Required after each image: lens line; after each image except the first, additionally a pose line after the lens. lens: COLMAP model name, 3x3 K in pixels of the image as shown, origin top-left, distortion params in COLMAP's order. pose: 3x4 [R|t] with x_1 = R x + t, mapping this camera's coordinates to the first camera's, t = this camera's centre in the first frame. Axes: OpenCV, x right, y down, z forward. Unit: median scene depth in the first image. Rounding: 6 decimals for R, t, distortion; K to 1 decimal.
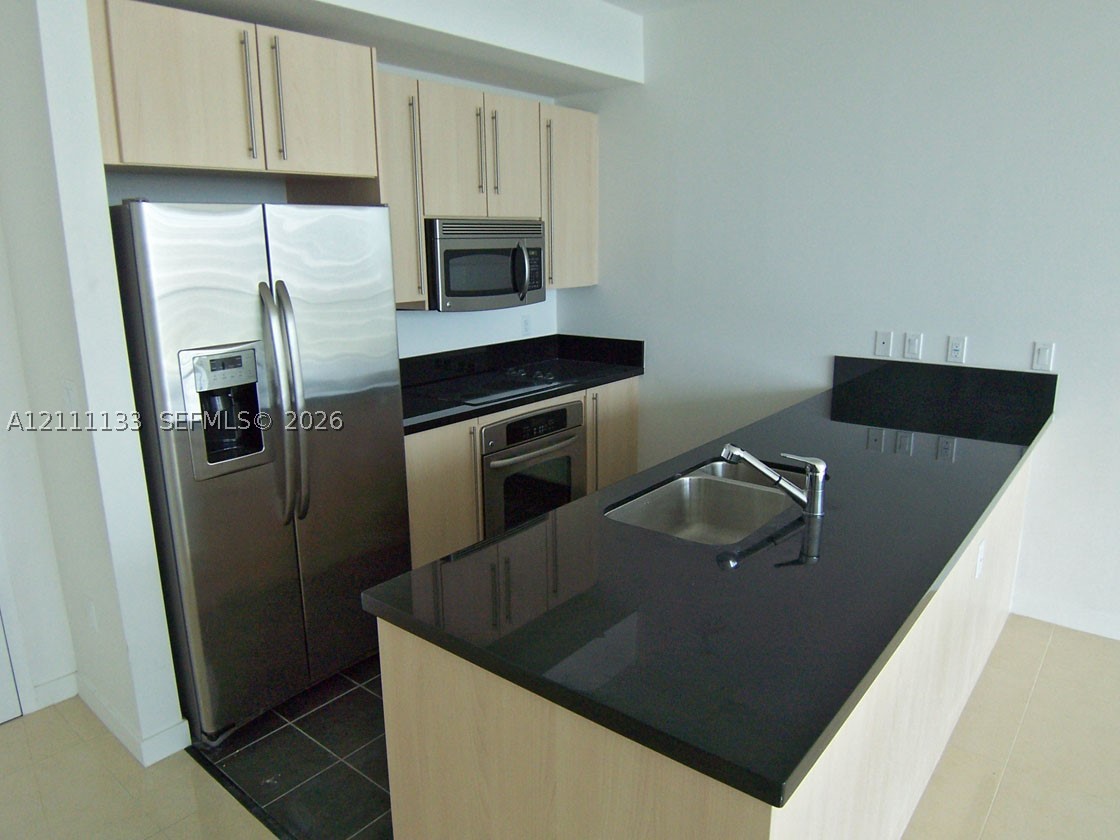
lens RADIAL K [[757.9, 0, 560.0], [0, 757.9, 420.0], [0, 0, 1]] dist [-0.041067, -0.003537]
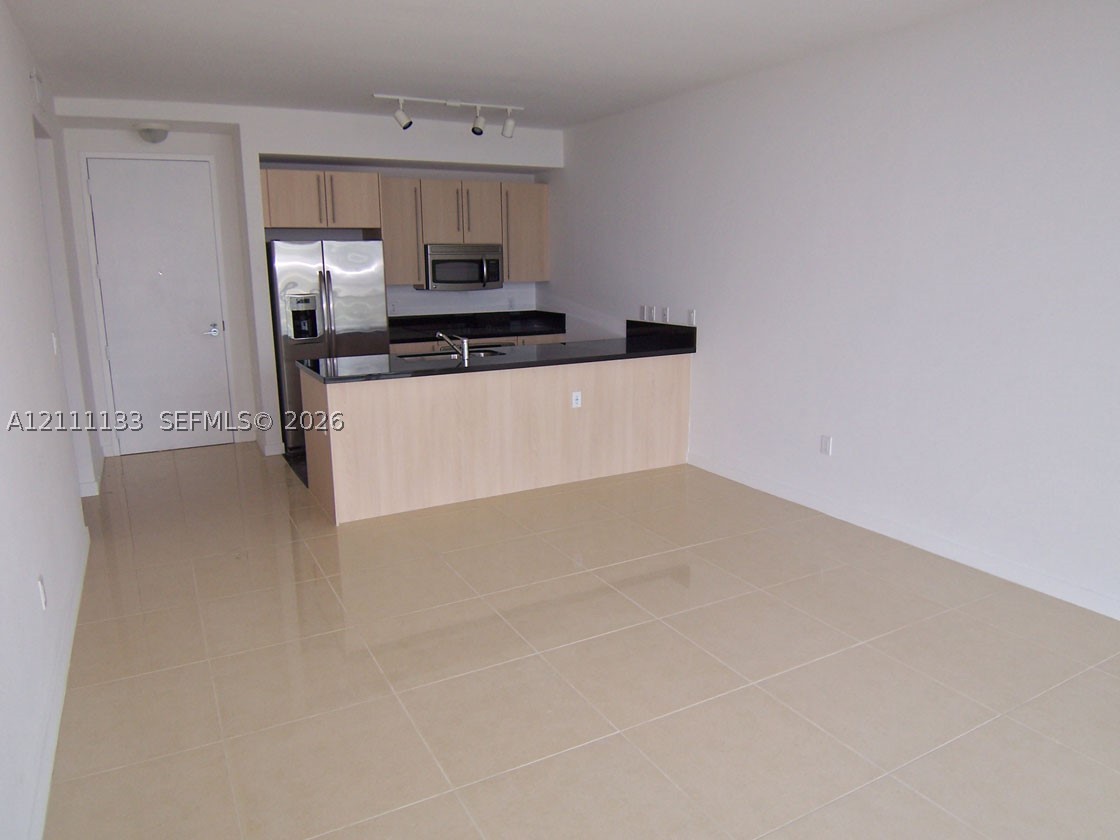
lens RADIAL K [[766.7, 0, 560.0], [0, 766.7, 420.0], [0, 0, 1]] dist [-0.004922, -0.000893]
pose [[0.927018, 0.081786, -0.365991, 0.965667], [-0.089059, 0.996022, -0.003001, 0.183483], [0.364289, 0.035377, 0.930614, -0.795896]]
